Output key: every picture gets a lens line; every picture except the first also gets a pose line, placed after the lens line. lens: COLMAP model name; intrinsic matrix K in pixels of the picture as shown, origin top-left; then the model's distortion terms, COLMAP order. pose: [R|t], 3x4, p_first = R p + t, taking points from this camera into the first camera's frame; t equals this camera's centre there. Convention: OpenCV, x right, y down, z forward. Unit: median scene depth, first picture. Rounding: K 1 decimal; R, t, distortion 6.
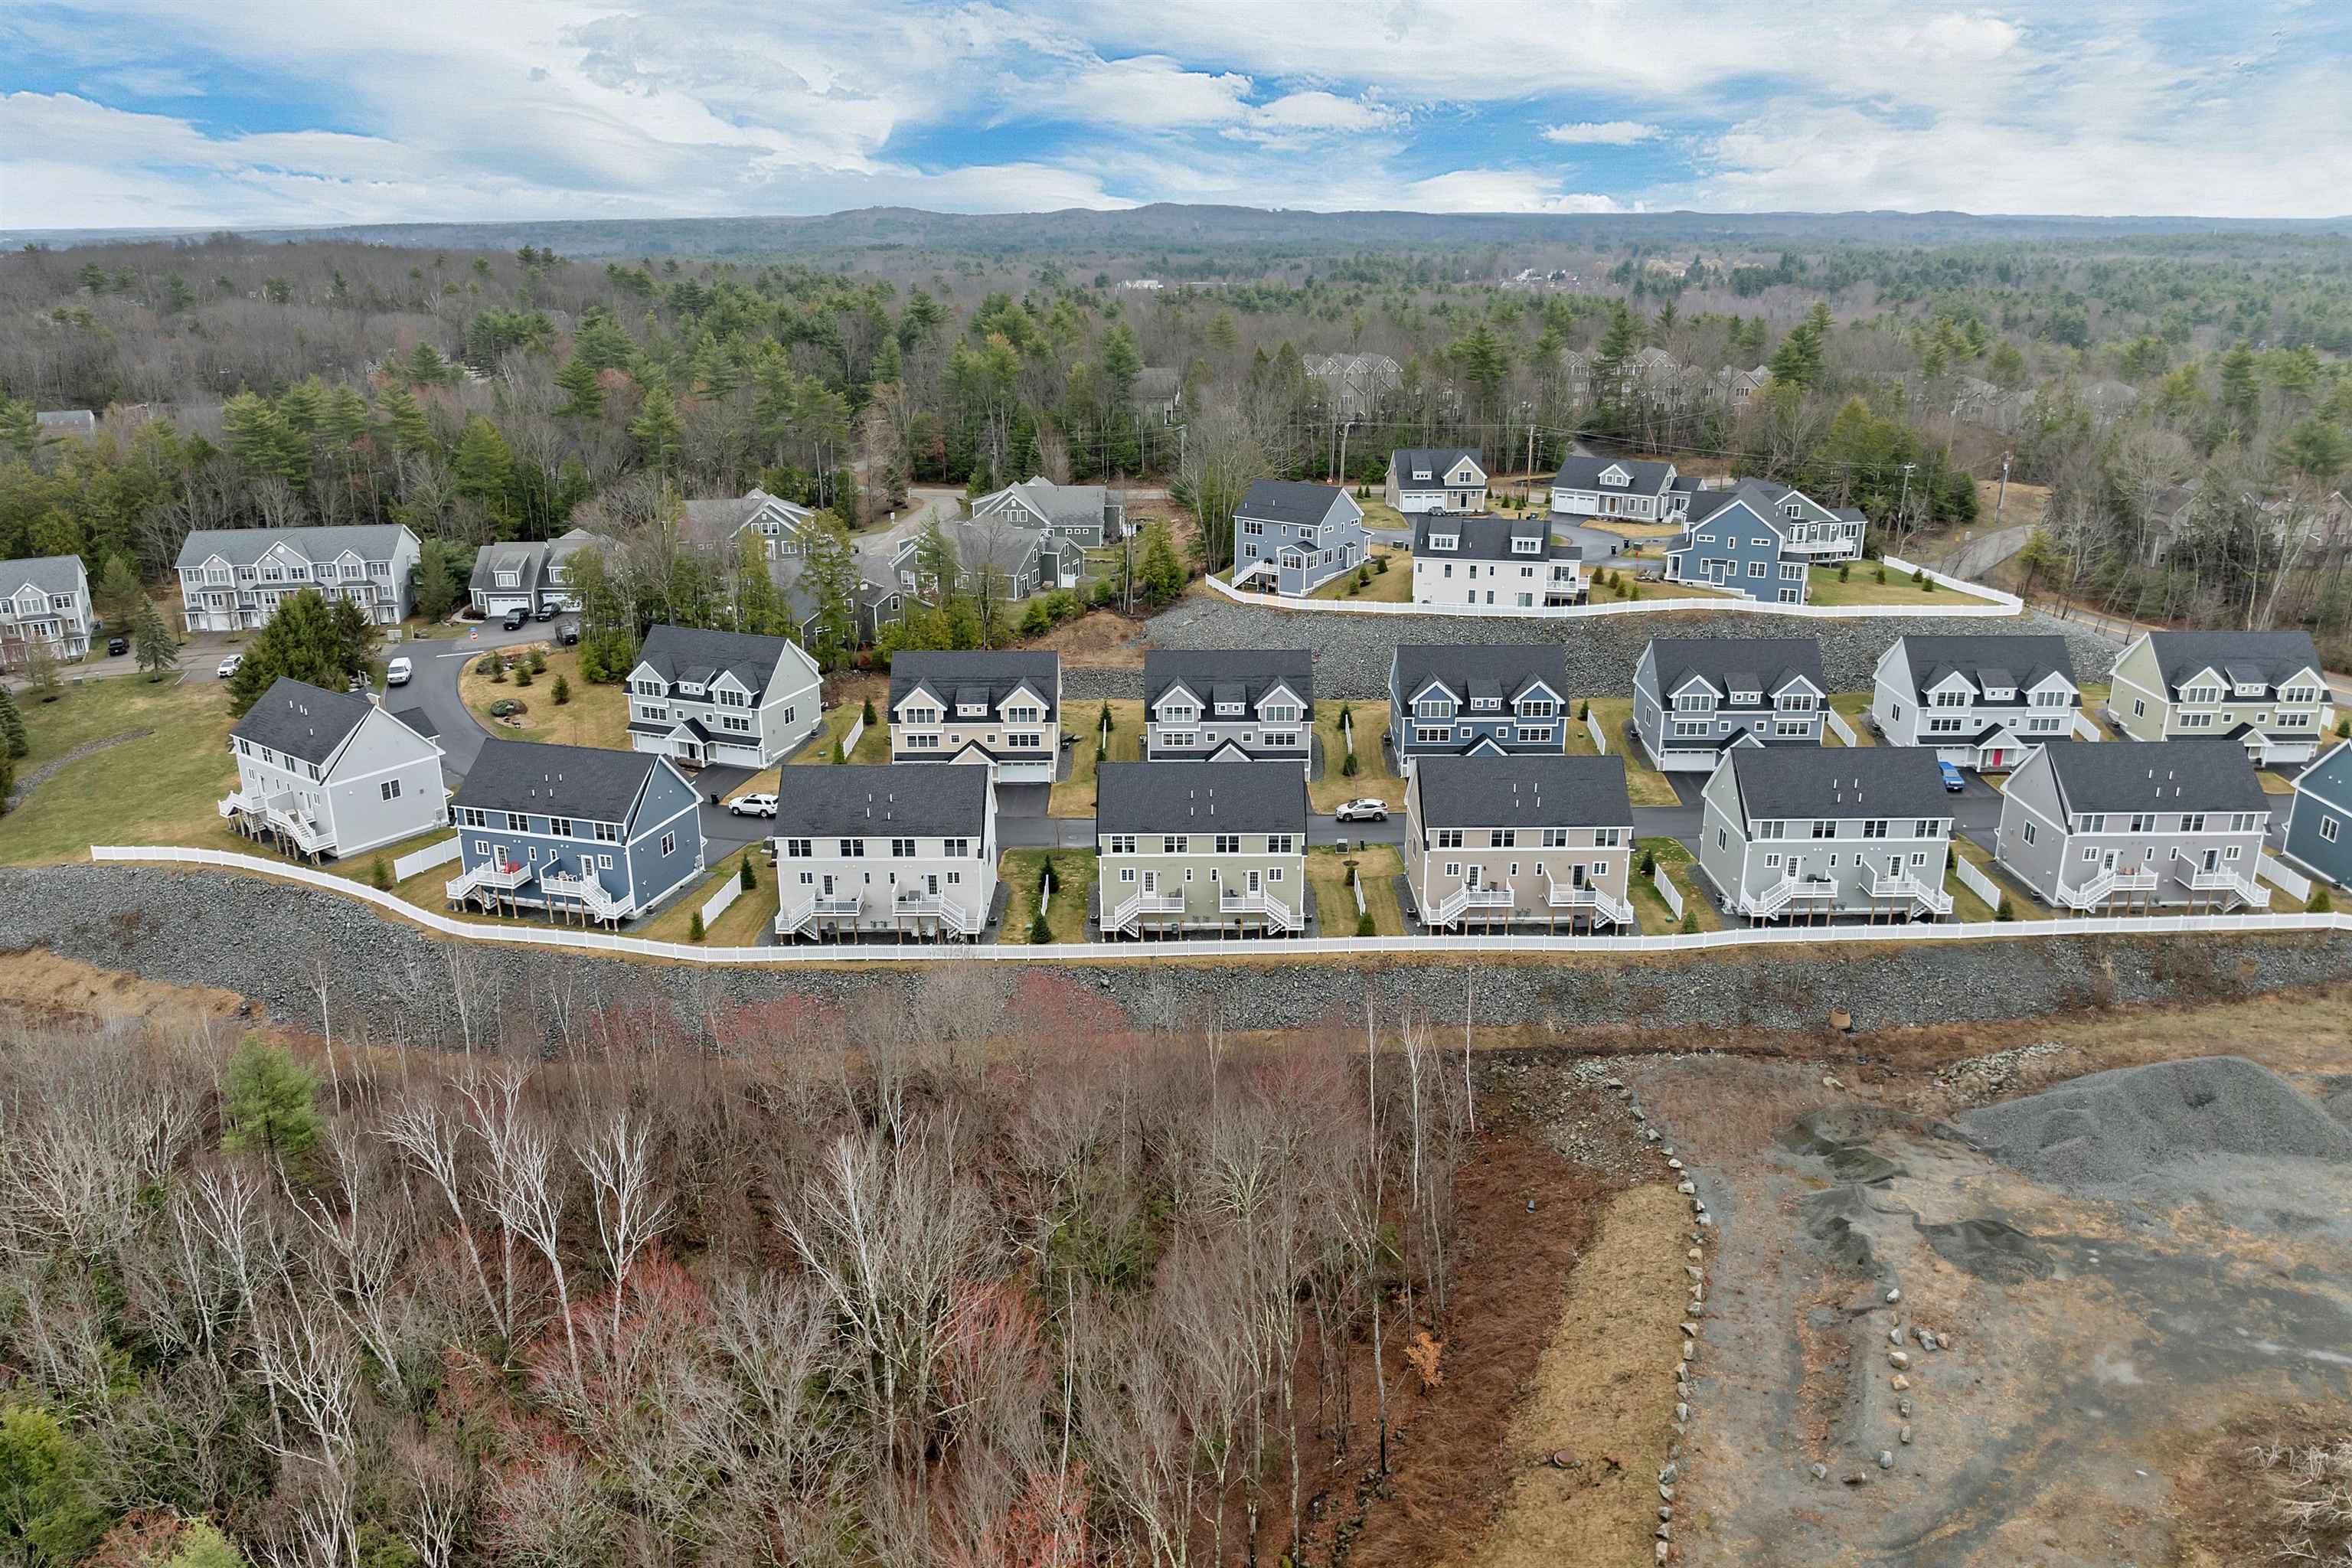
lens RADIAL K [[1688.1, 0, 1176.0], [0, 1688.1, 784.0], [0, 0, 1]] dist [-0.029182, -0.005790]
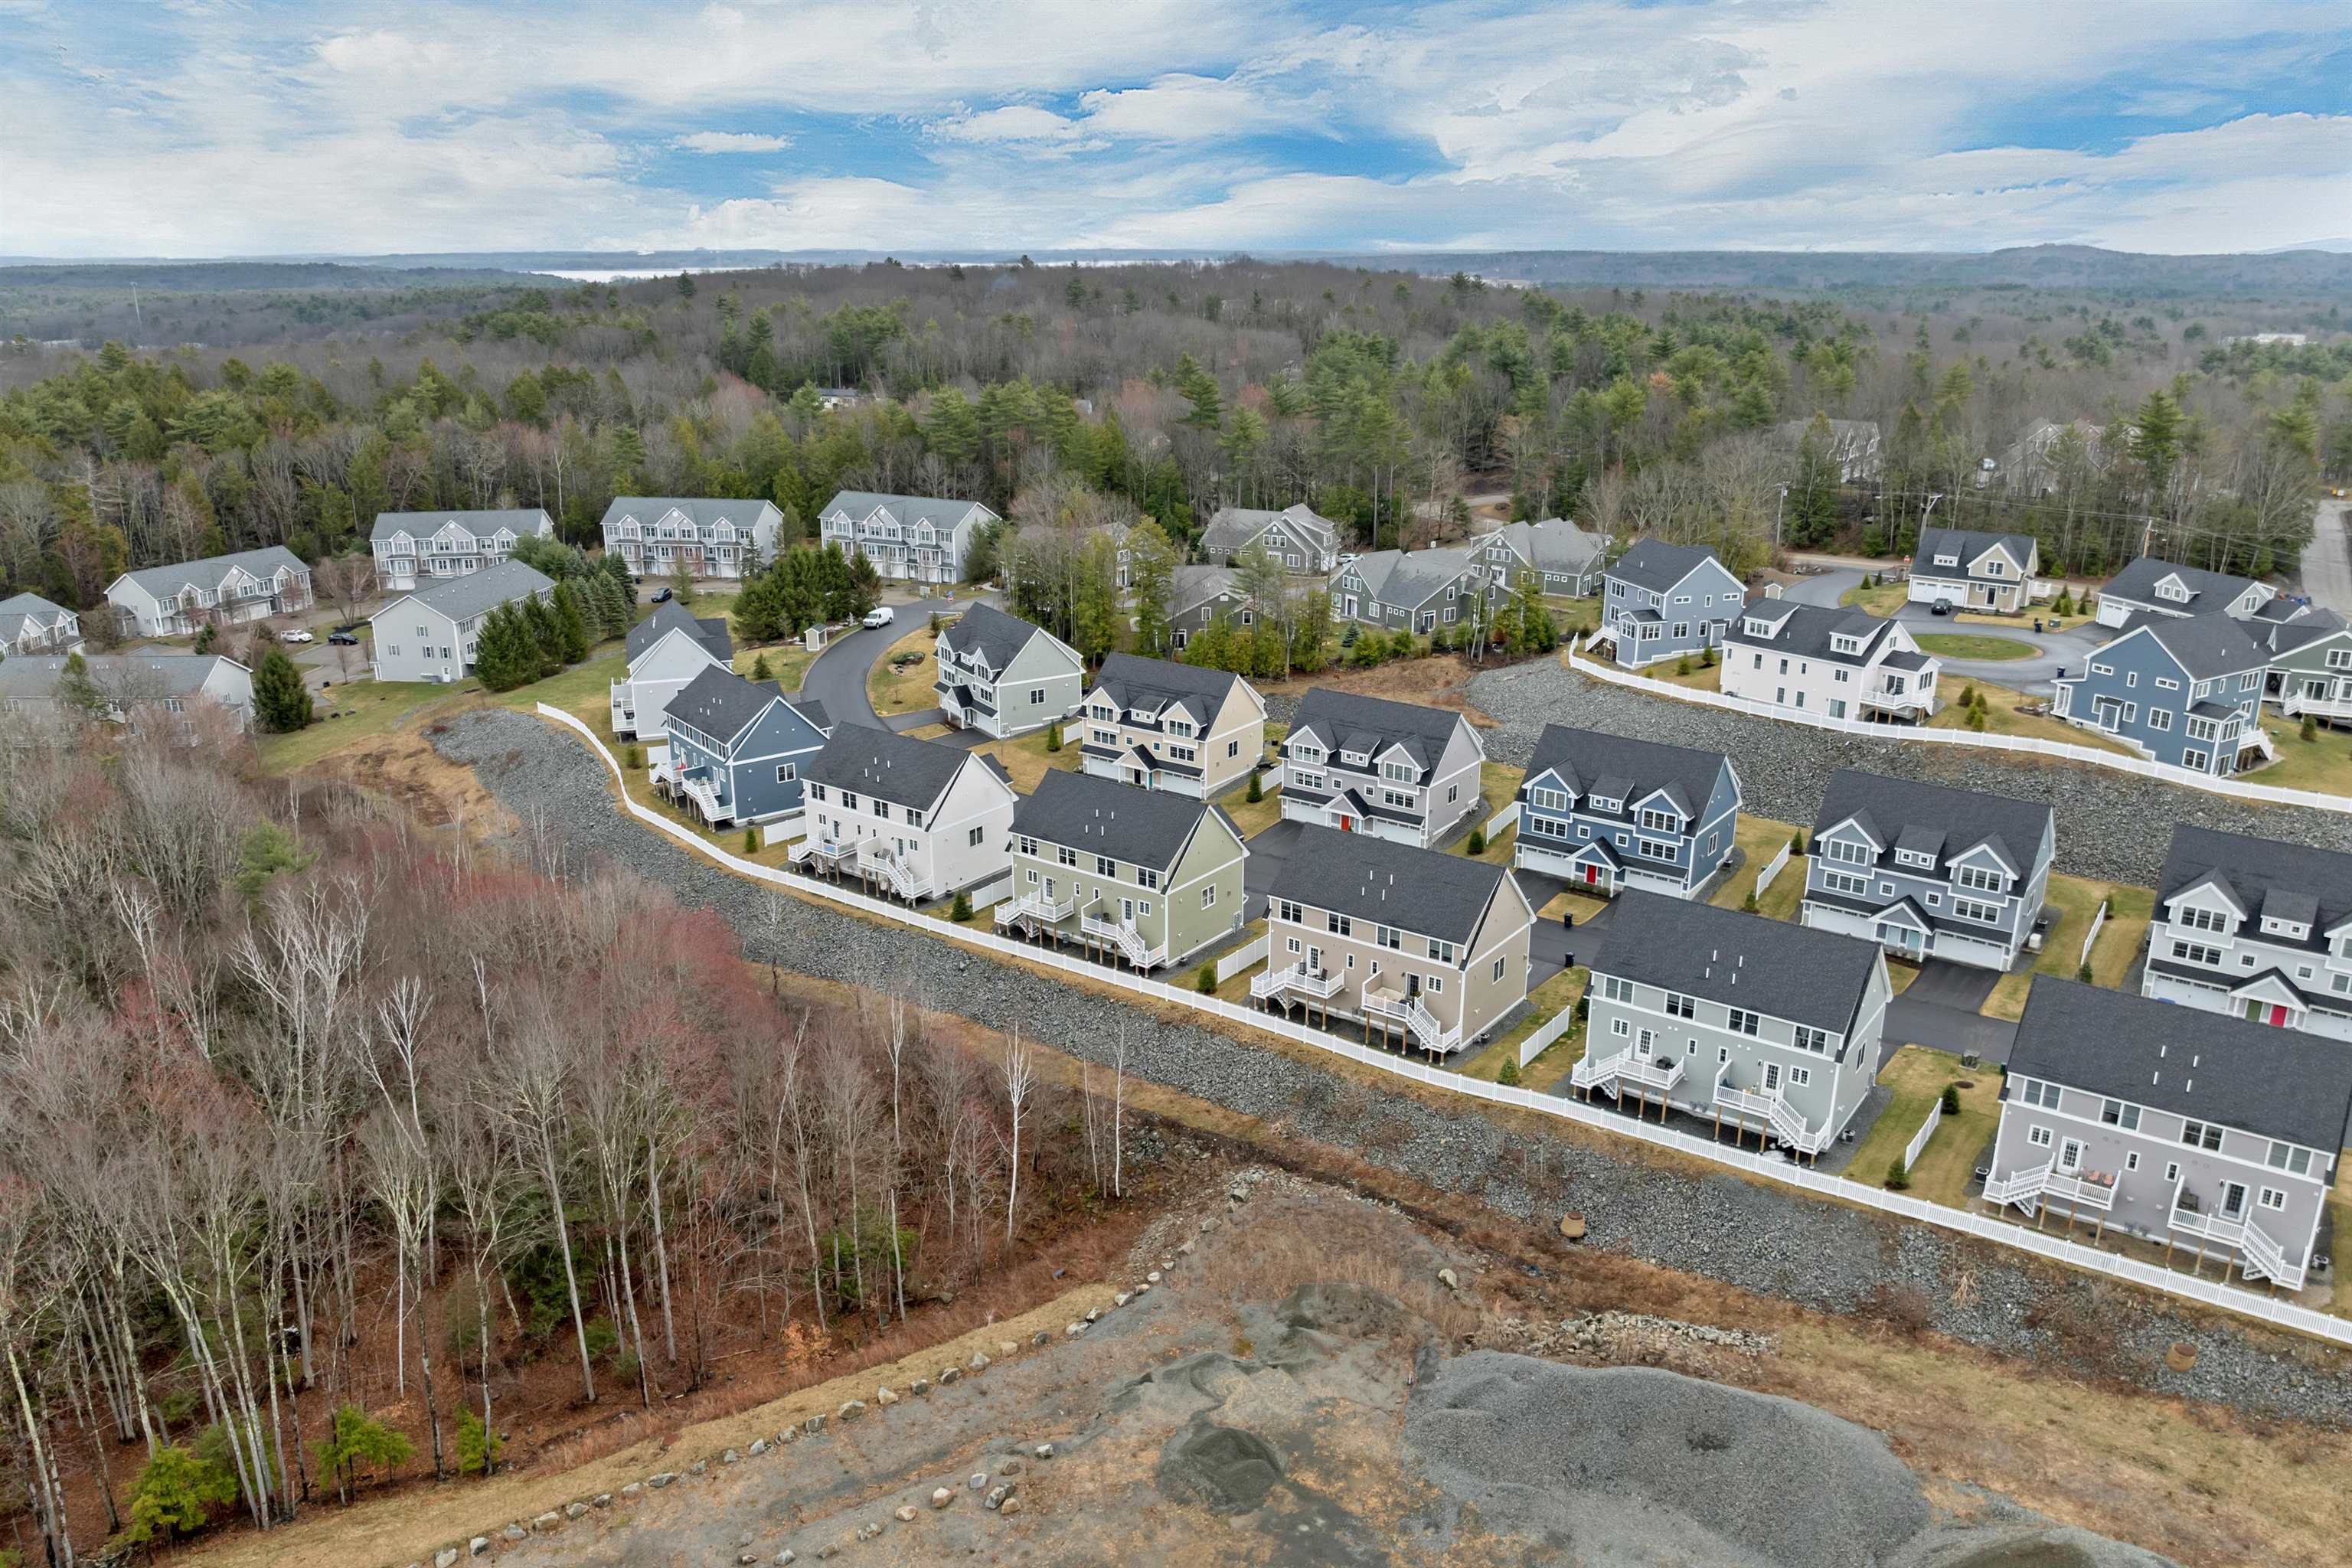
lens RADIAL K [[1693.0, 0, 1169.4], [0, 1693.0, 794.4], [0, 0, 1]] dist [-0.033552, -0.006946]
pose [[0.799246, 0.188208, -0.570775, 0.502928], [-0.194939, 0.979539, 0.050025, -0.052061], [0.568511, 0.071284, 0.819581, 0.147566]]
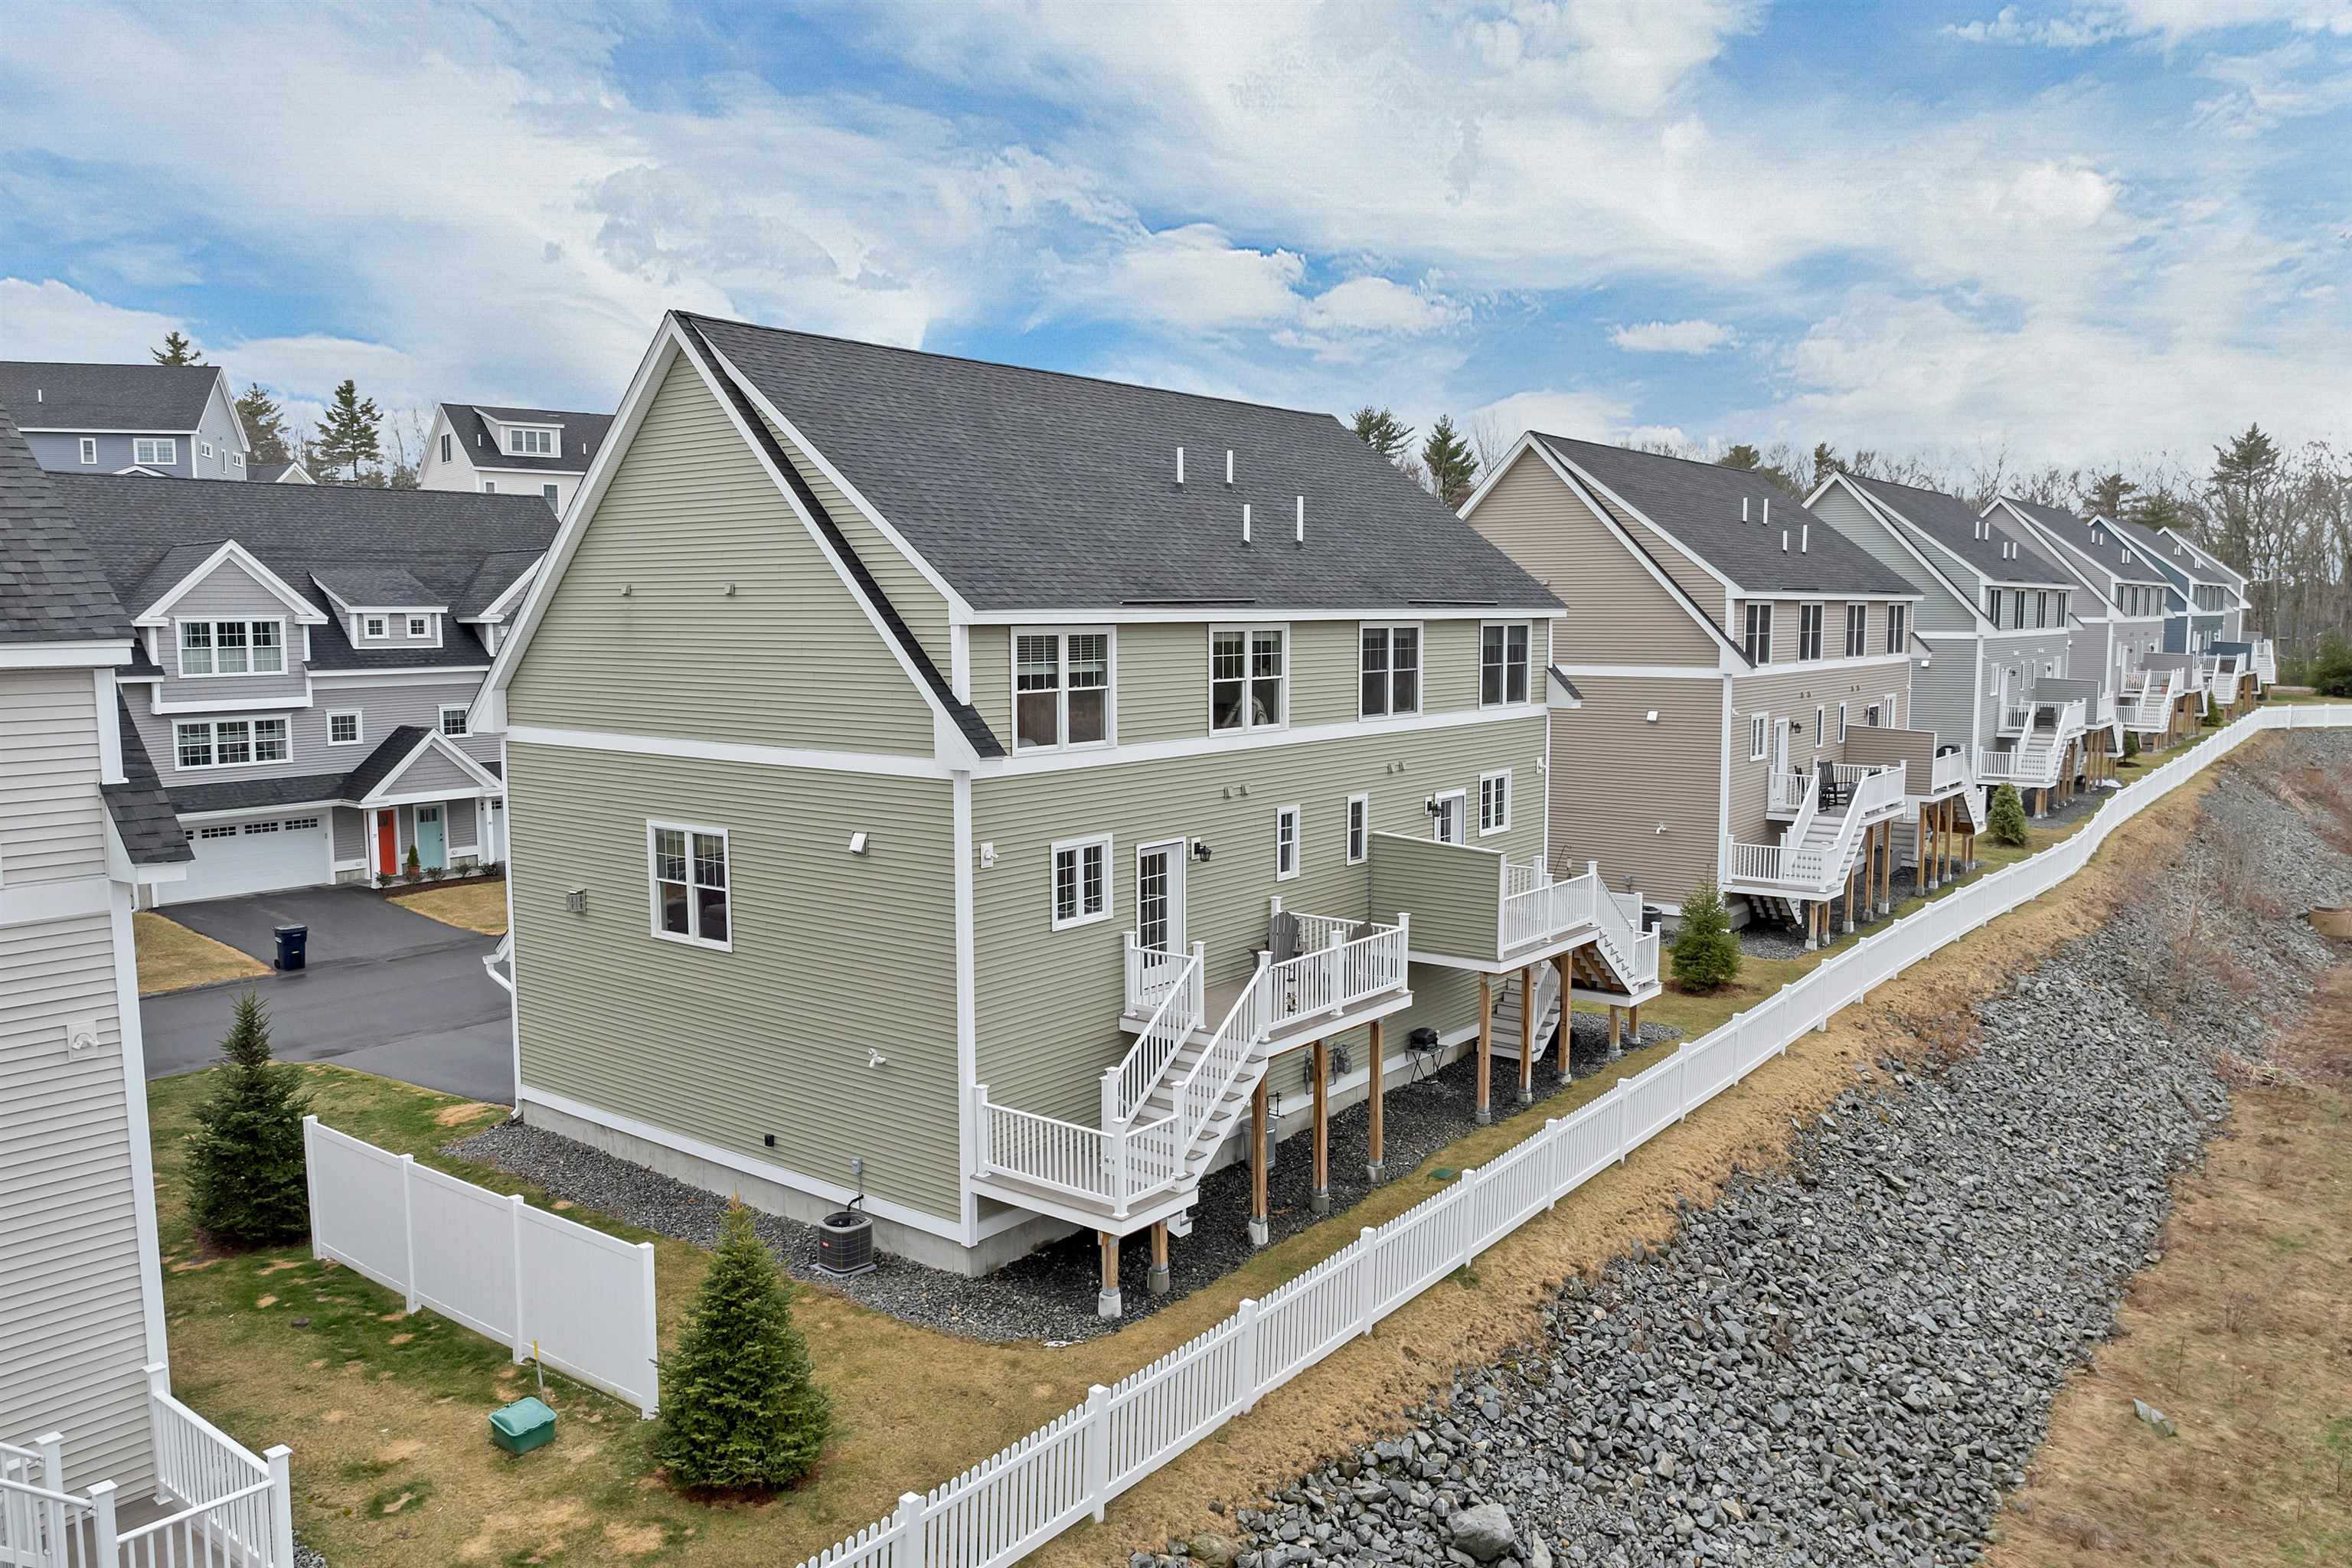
lens RADIAL K [[1697.2, 0, 1178.3], [0, 1697.2, 794.8], [0, 0, 1]] dist [-0.045781, 0.007455]
pose [[0.620009, -0.083989, 0.780087, -0.123007], [0.253301, 0.962441, -0.097700, 0.051545], [-0.742582, 0.258172, 0.617996, 0.708400]]
